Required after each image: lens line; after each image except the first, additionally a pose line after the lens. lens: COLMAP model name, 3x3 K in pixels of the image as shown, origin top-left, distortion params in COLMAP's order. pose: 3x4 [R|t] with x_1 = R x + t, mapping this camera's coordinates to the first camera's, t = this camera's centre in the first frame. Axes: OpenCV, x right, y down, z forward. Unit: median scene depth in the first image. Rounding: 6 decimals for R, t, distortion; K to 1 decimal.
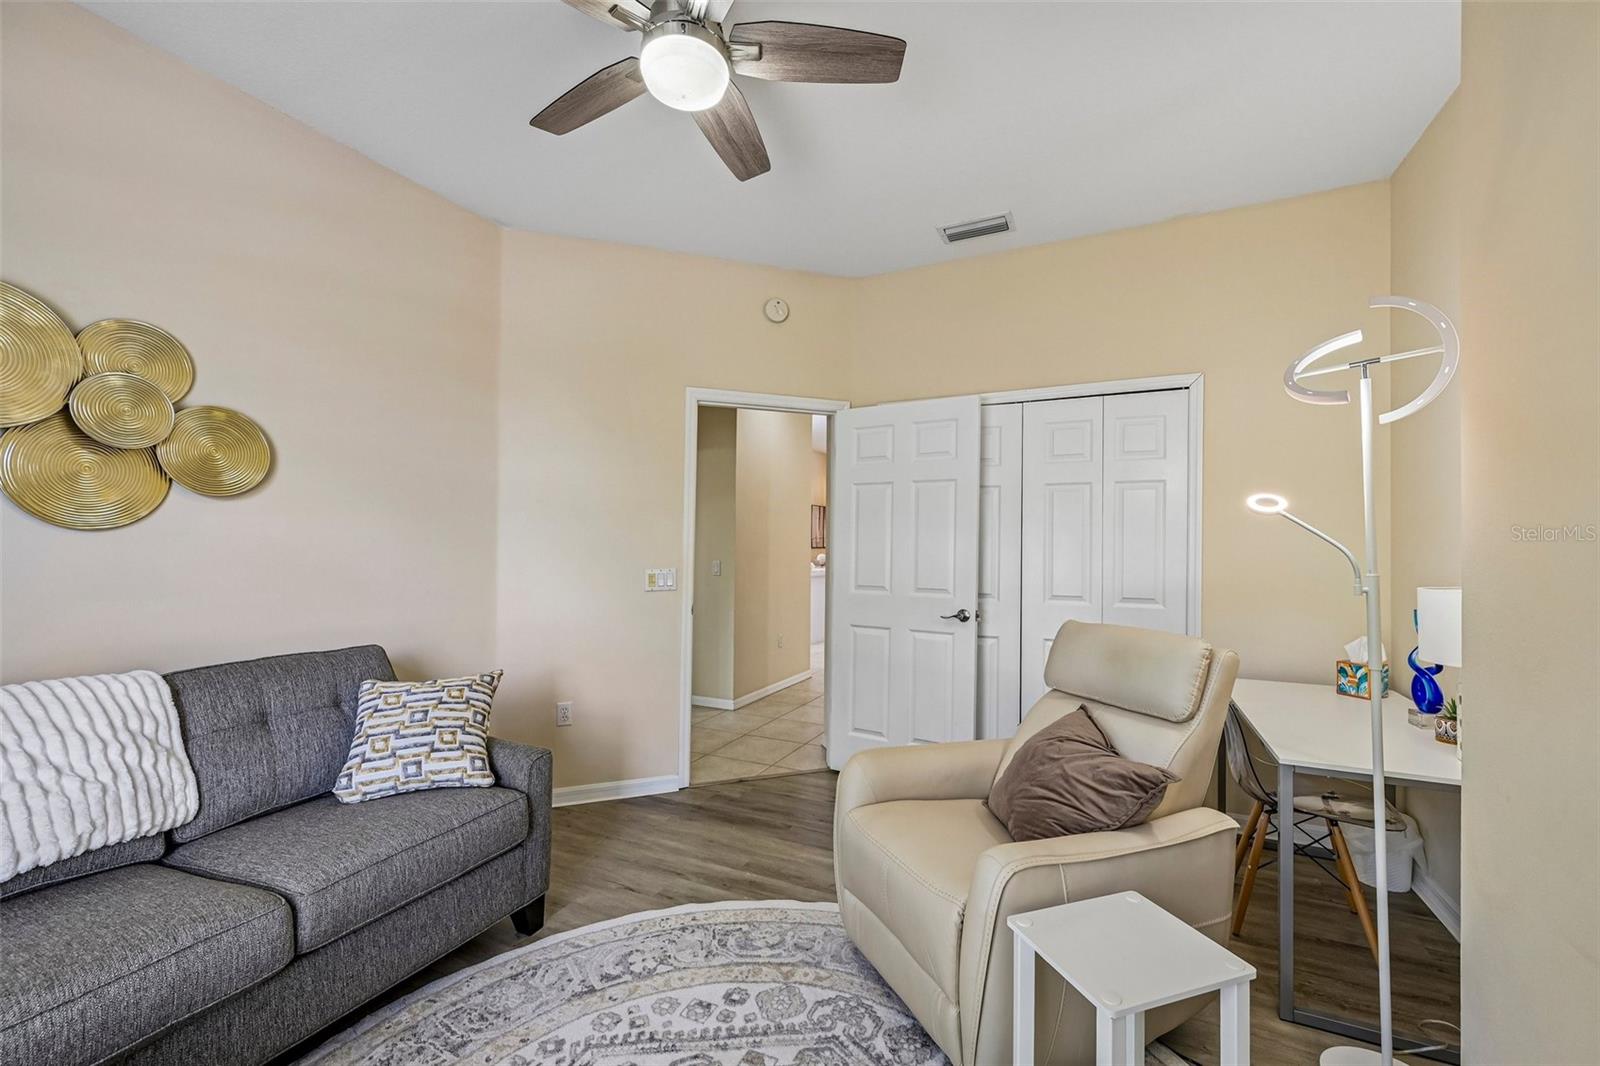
lens RADIAL K [[632.5, 0, 828.2], [0, 632.5, 539.0], [0, 0, 1]] dist [-0.000713, -0.000703]
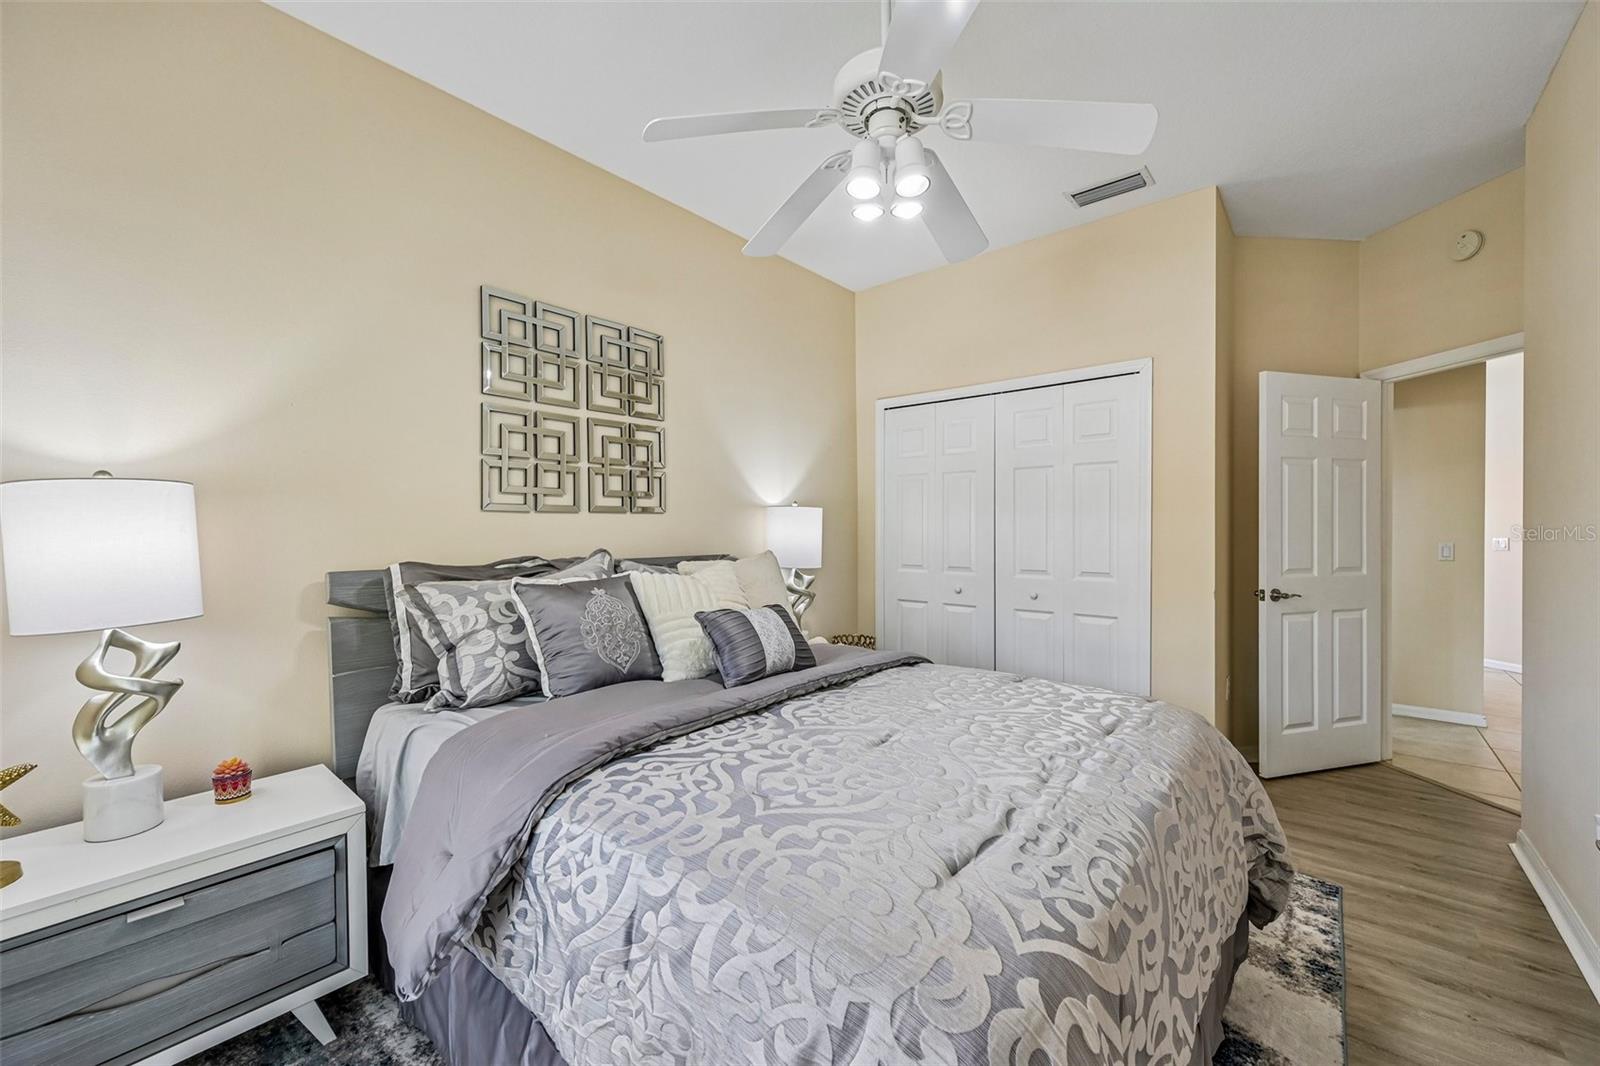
lens RADIAL K [[632.5, 0, 812.2], [0, 632.5, 530.2], [0, 0, 1]] dist [-0.000713, -0.000703]
pose [[0.963353, -0.013883, -0.267876, 0.321026], [0.017324, 0.999795, 0.010486, 0.002329], [0.267675, -0.014743, 0.963396, -0.157064]]
